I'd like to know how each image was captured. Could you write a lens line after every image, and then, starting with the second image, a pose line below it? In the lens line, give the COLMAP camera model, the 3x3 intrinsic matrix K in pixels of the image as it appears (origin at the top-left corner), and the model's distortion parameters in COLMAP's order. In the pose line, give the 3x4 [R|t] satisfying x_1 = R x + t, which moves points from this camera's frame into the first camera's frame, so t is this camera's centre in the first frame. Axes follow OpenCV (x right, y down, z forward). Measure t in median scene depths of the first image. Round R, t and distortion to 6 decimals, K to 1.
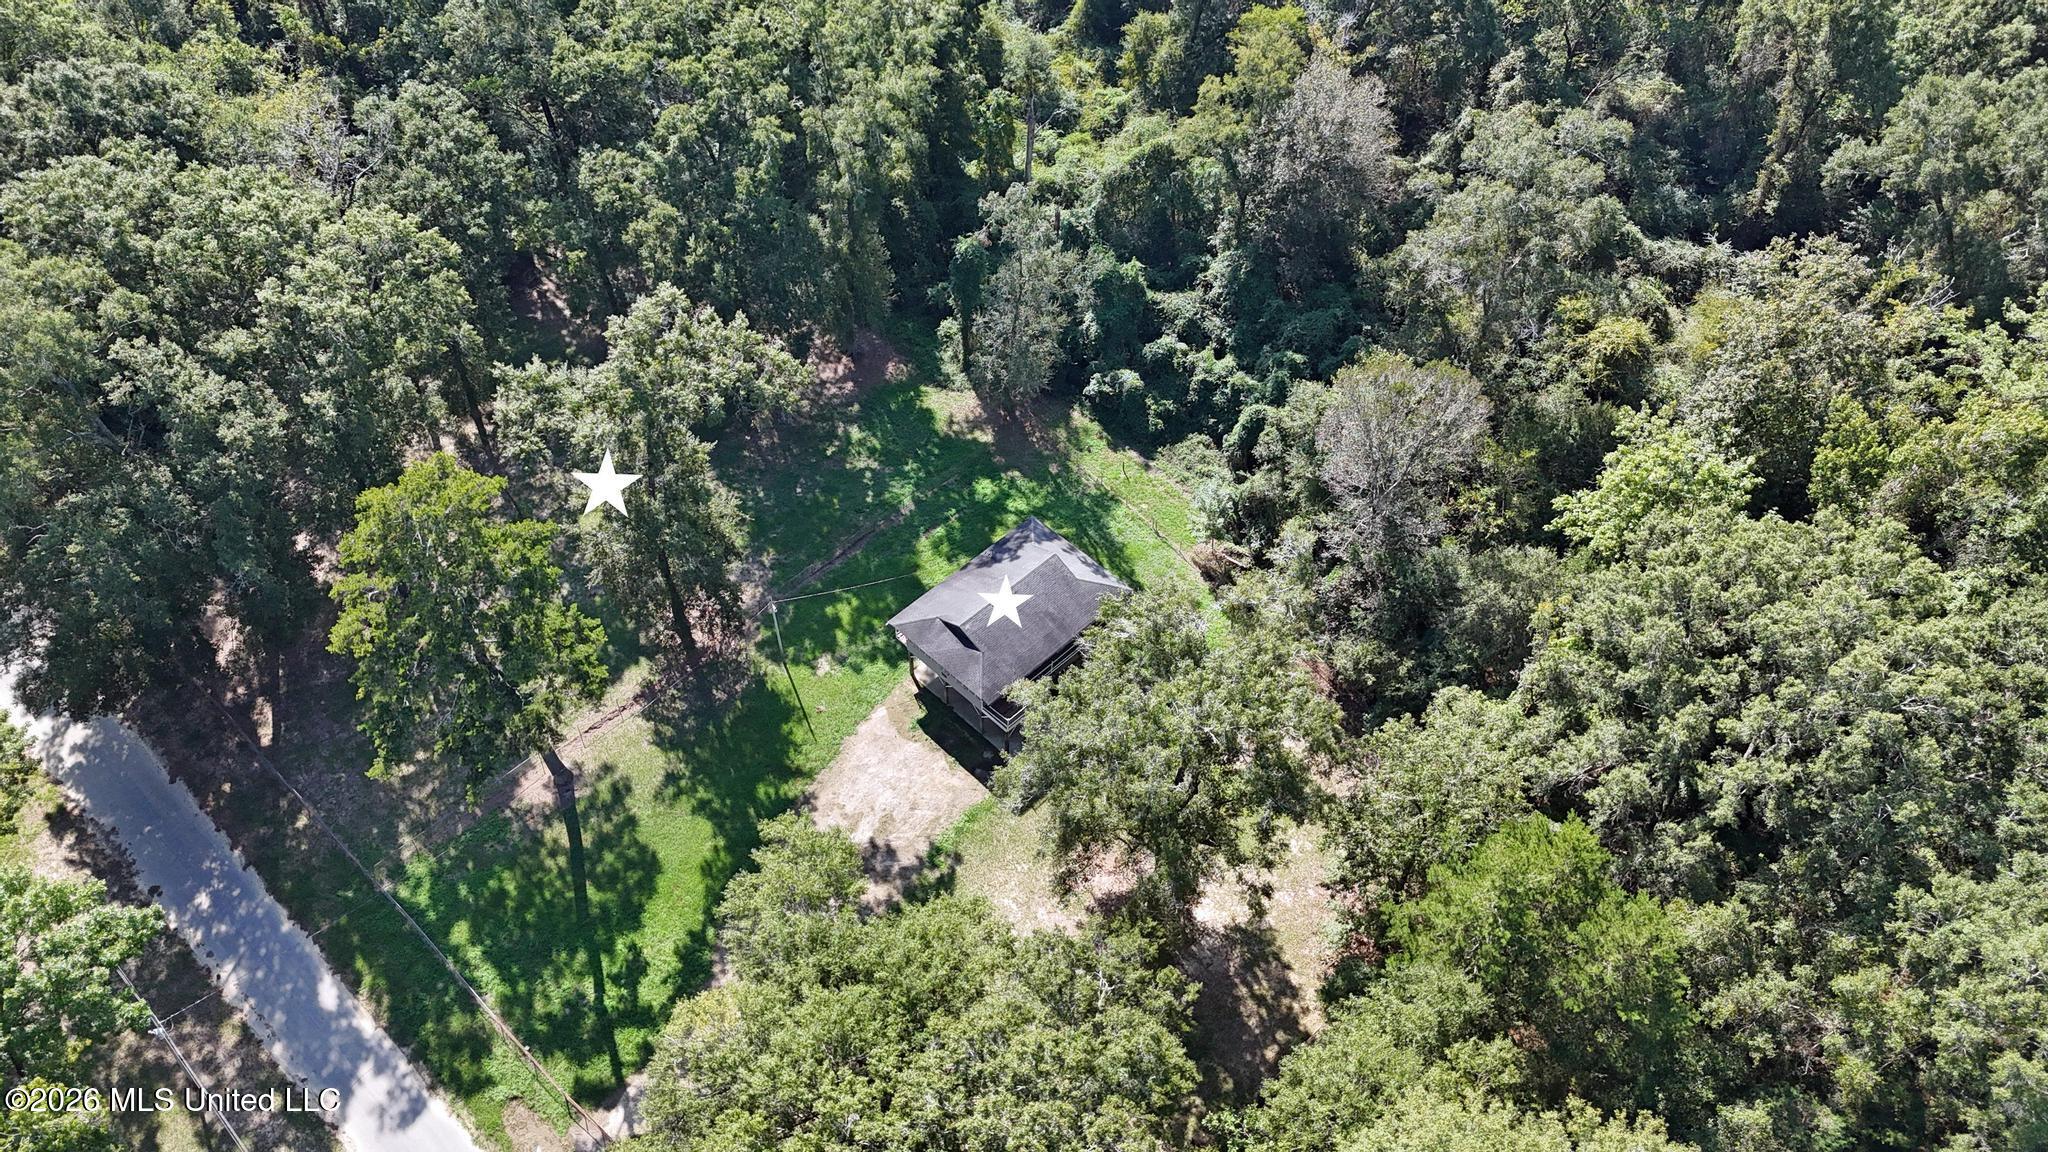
lens RADIAL K [[1489.5, 0, 1013.6], [0, 1489.5, 578.2], [0, 0, 1]] dist [0.065780, -0.043899]
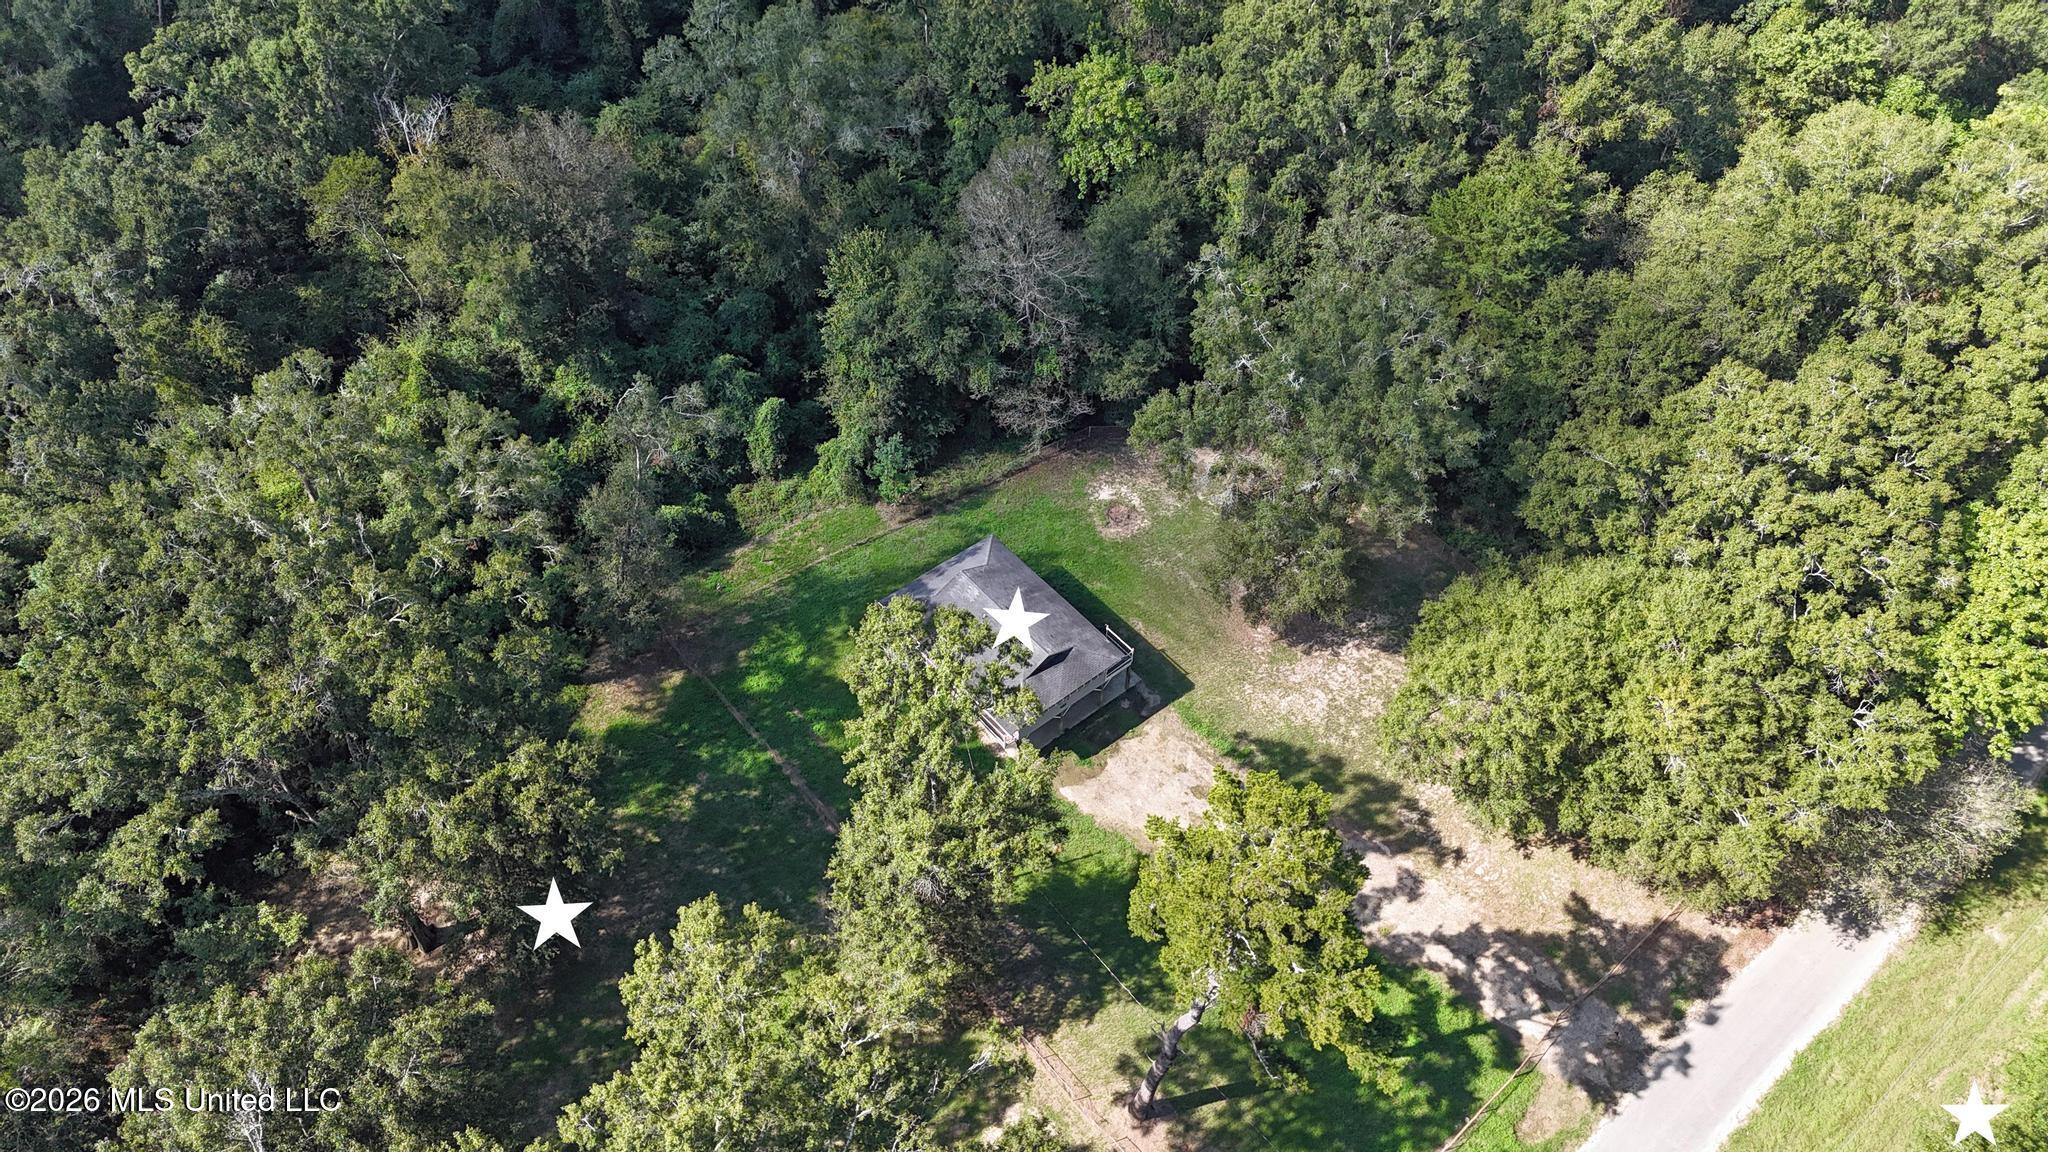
lens RADIAL K [[1489.5, 0, 1026.7], [0, 1489.5, 591.6], [0, 0, 1]] dist [0.065780, -0.043899]
pose [[0.092618, -0.769008, 0.632494, -0.618596], [0.750389, 0.471442, 0.463313, -0.446783], [-0.654475, 0.431706, 0.620719, 0.390404]]
